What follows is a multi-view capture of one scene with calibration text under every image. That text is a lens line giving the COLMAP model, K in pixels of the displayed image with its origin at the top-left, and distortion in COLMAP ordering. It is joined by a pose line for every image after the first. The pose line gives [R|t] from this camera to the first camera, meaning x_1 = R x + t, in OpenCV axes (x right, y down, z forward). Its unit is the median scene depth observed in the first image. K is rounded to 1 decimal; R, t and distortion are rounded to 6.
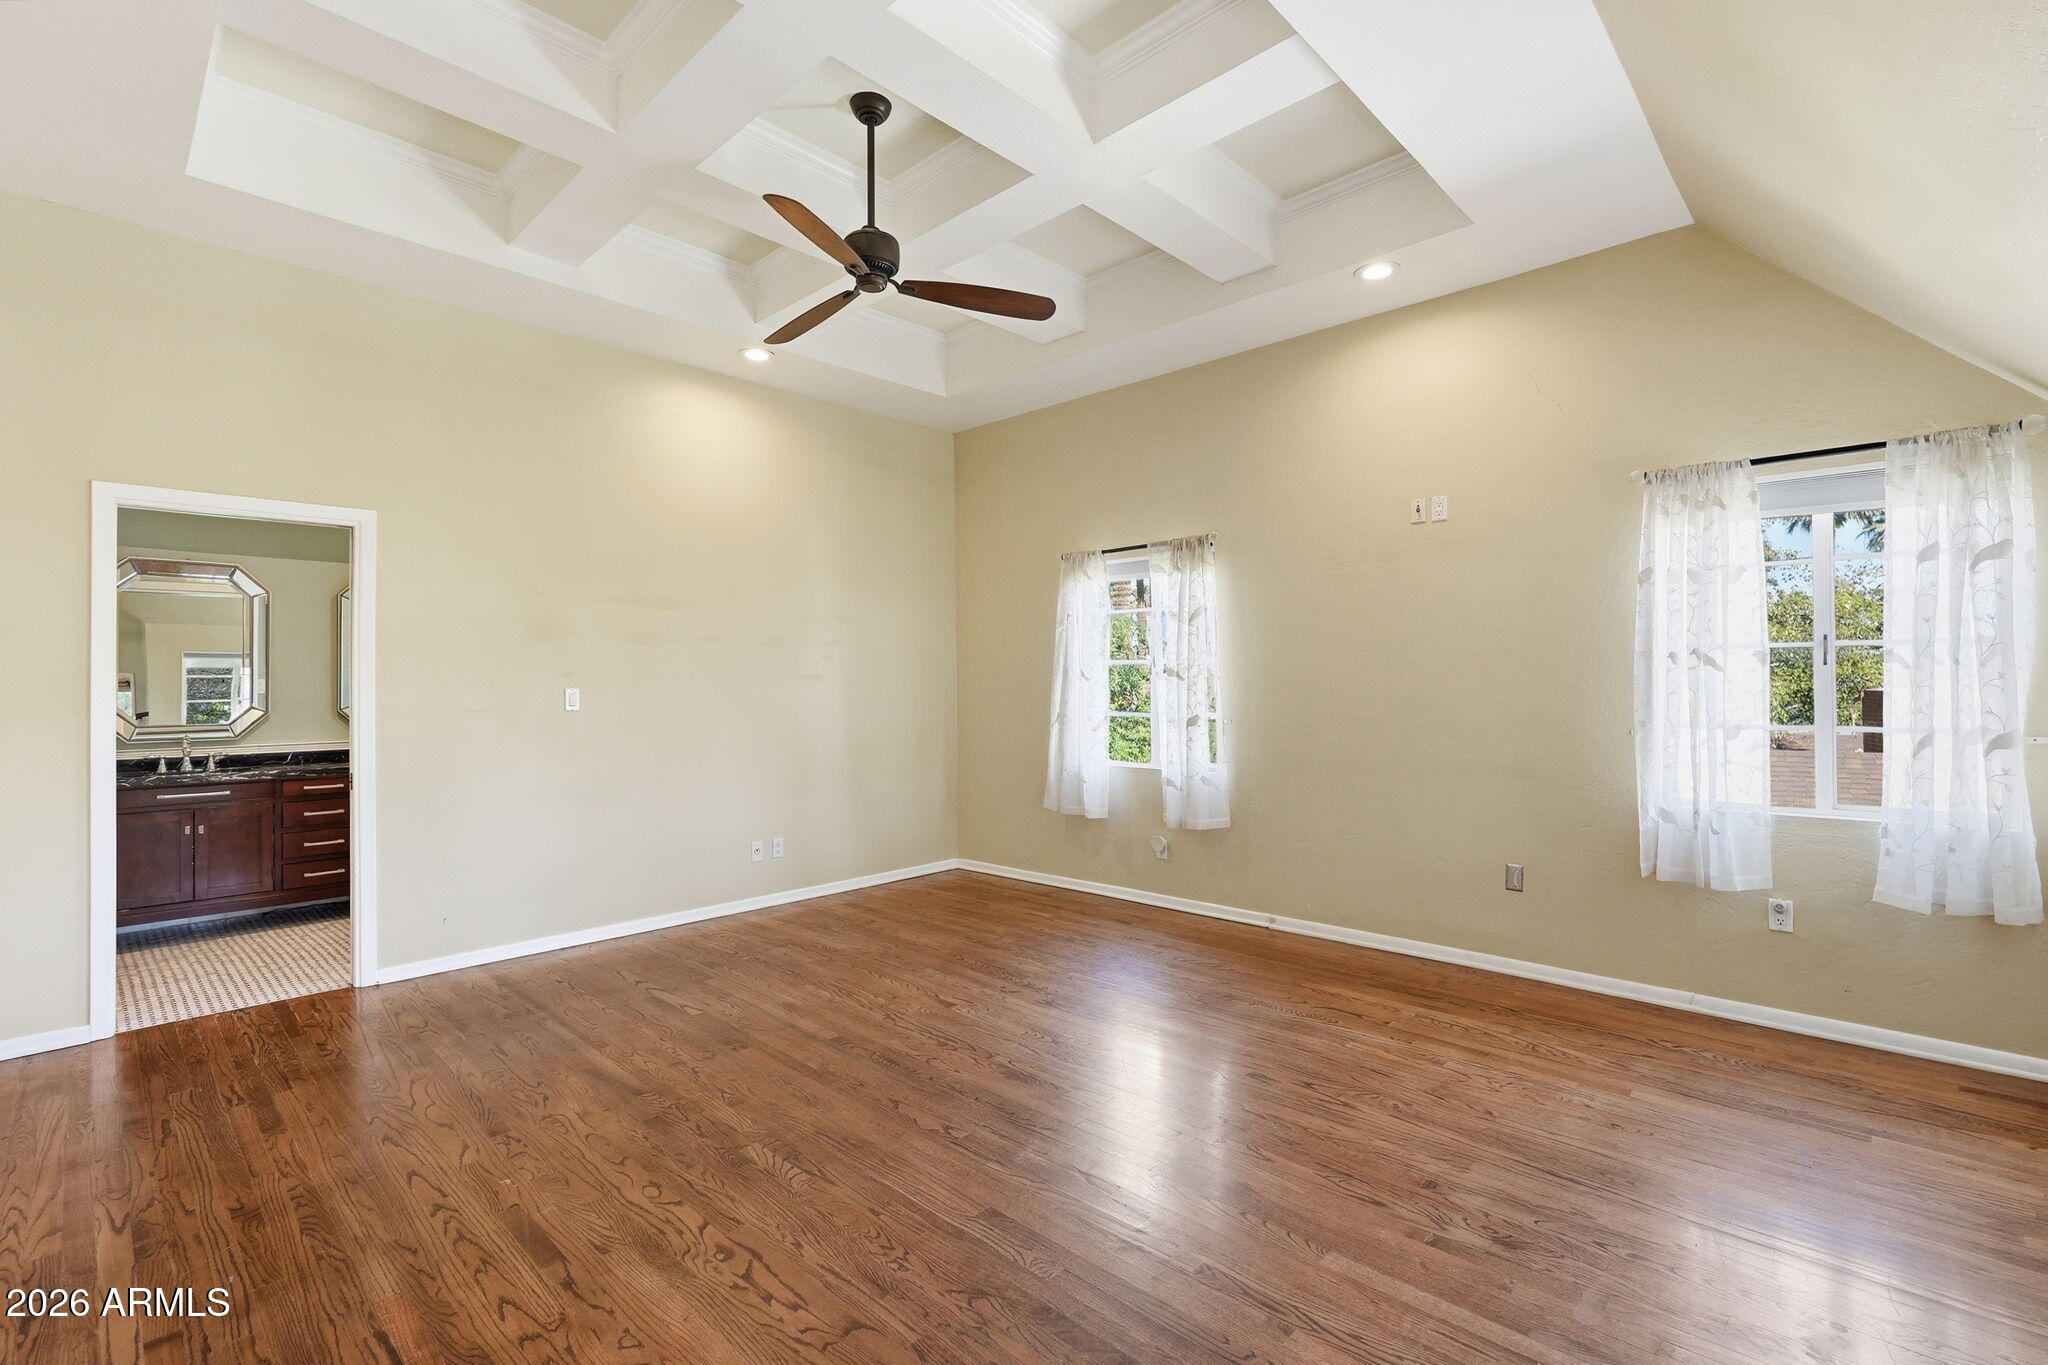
lens RADIAL K [[907.0, 0, 1027.3], [0, 907.0, 682.8], [0, 0, 1]] dist [-0.020970, 0.008903]
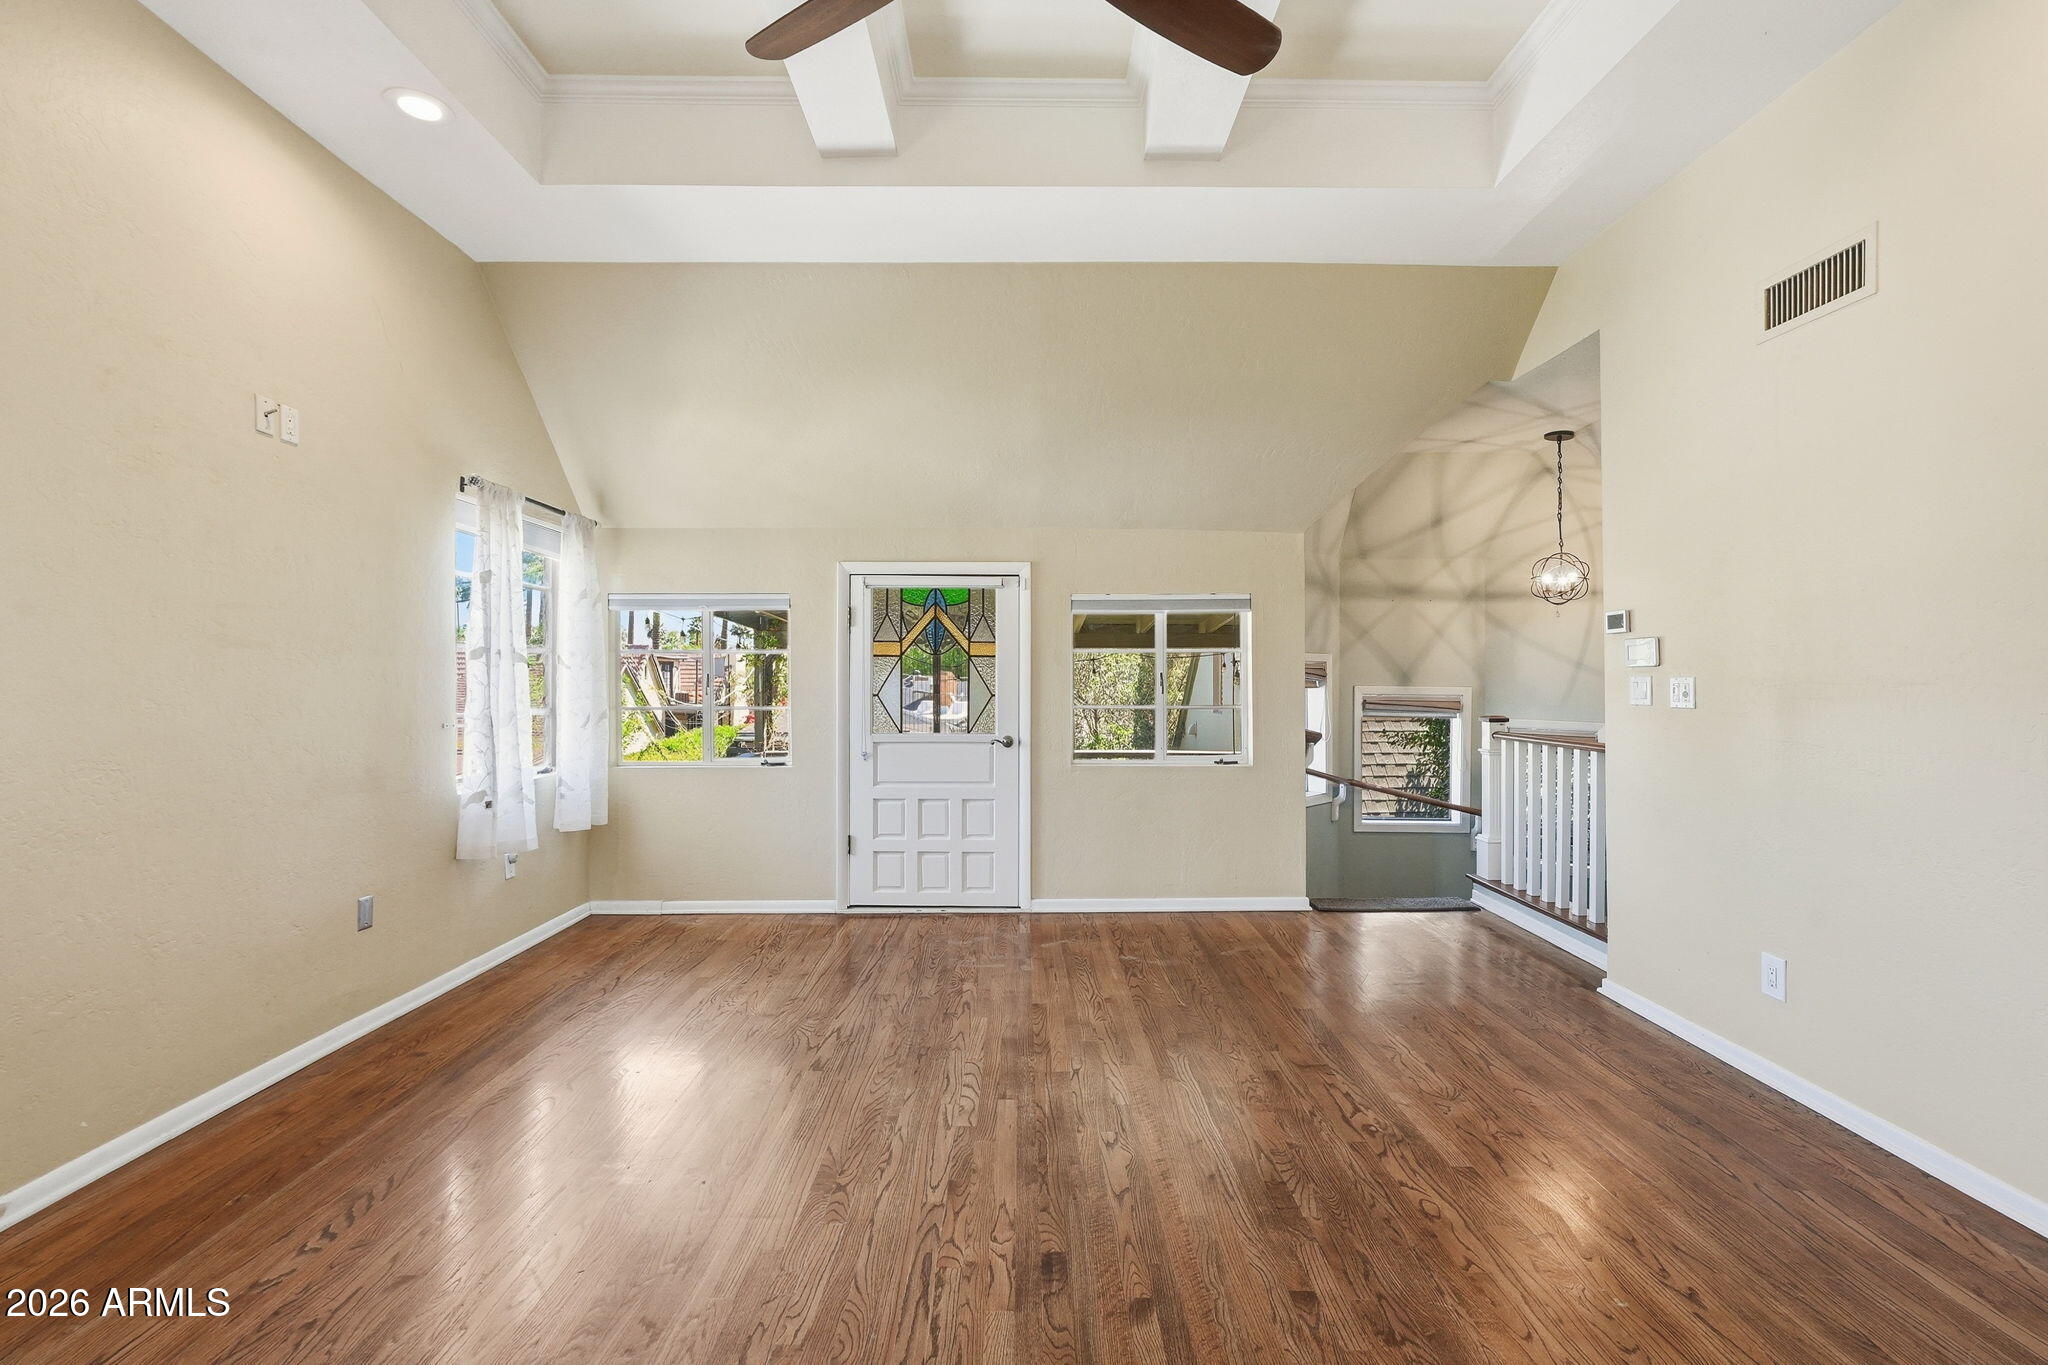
lens RADIAL K [[907.0, 0, 1027.3], [0, 907.0, 682.8], [0, 0, 1]] dist [-0.020970, 0.008903]
pose [[-0.696046, 0.005712, 0.717975, -0.752229], [0.002062, 0.999980, -0.005957, 0.020832], [-0.717995, -0.002666, -0.696044, 1.835064]]
